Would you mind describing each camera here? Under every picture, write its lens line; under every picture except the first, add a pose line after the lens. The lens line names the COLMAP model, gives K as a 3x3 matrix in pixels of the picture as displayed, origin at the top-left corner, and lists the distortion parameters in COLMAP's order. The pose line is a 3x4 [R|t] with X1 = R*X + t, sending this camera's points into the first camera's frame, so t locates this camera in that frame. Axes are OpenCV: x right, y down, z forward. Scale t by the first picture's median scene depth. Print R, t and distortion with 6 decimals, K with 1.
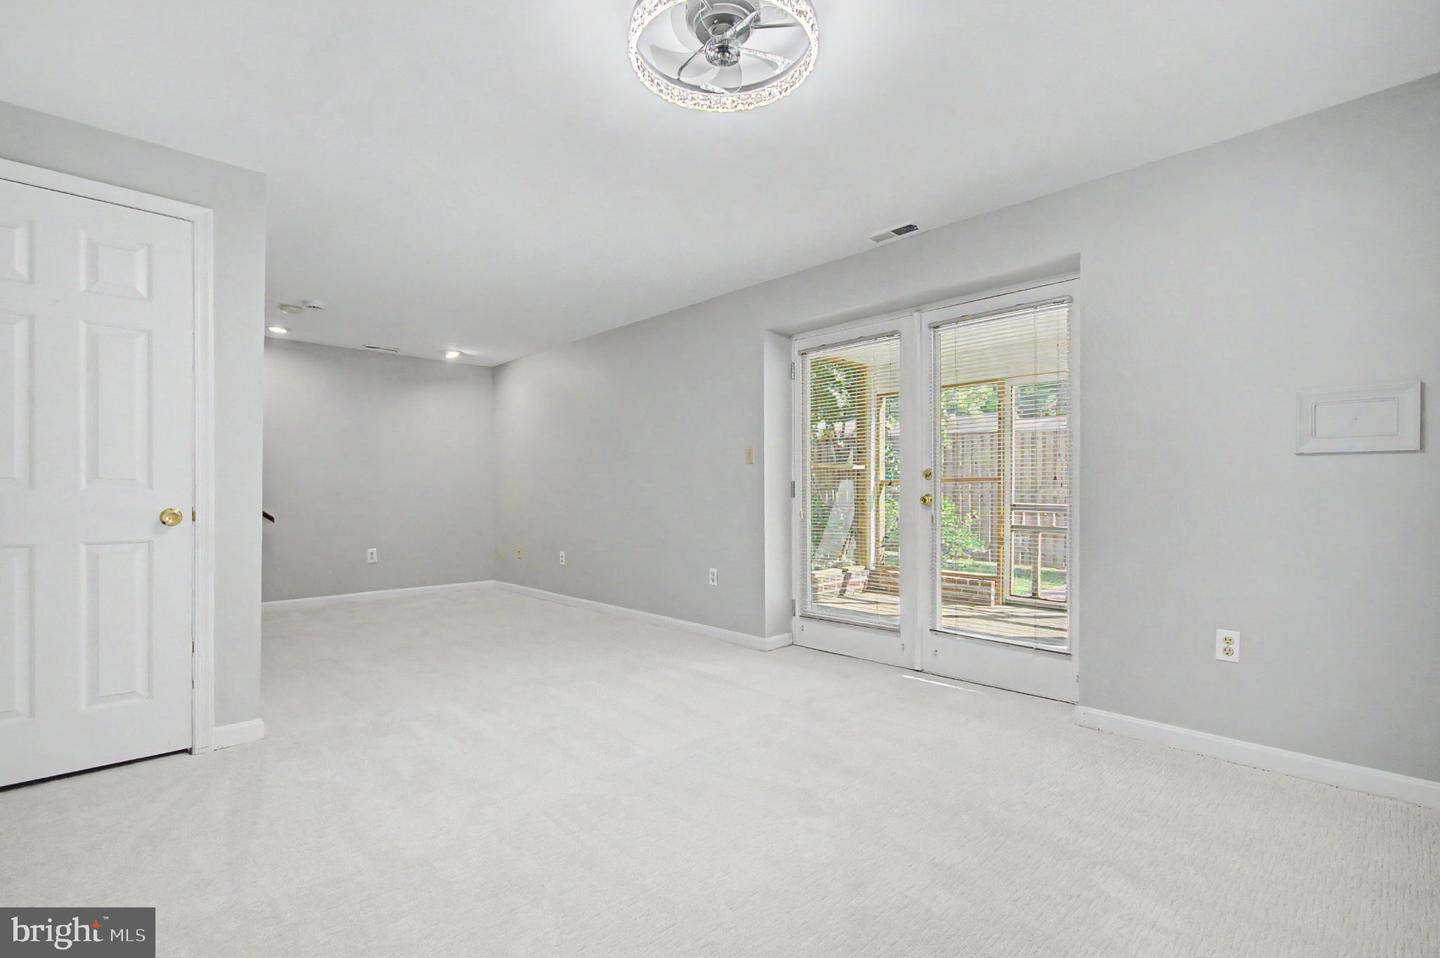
lens RADIAL K [[652.2, 0, 711.4], [0, 652.2, 488.1], [0, 0, 1]] dist [-0.001260, 0.000056]
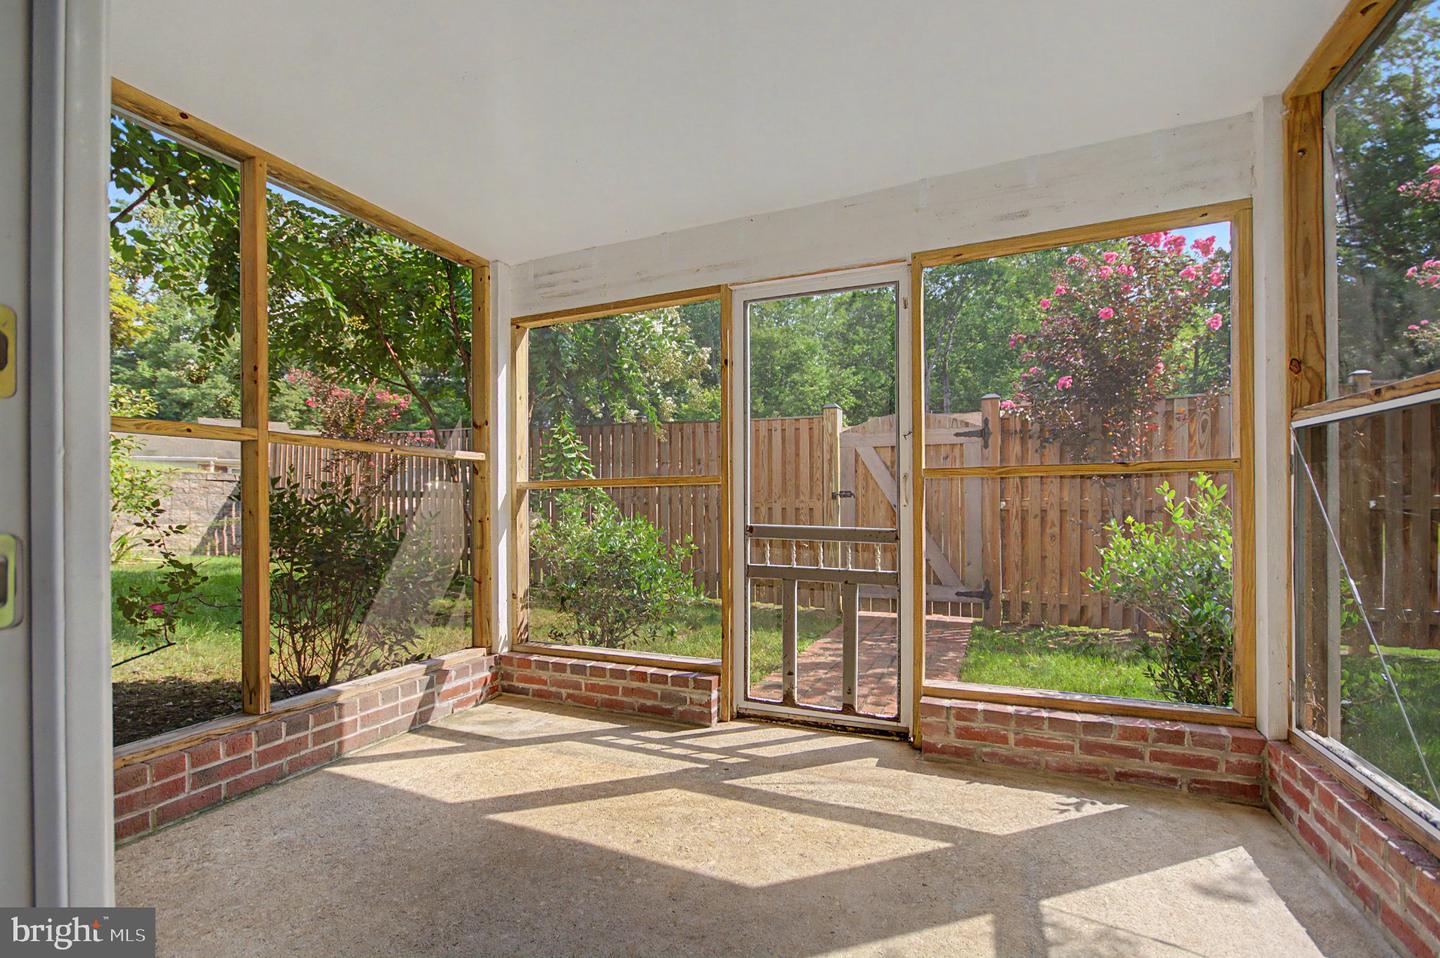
lens RADIAL K [[652.2, 0, 711.4], [0, 652.2, 488.1], [0, 0, 1]] dist [-0.001260, 0.000056]
pose [[0.923402, 0.004648, 0.383806, 0.207380], [0.001260, 0.999885, -0.015139, 0.001135], [-0.383832, 0.014463, 0.923290, 0.469396]]
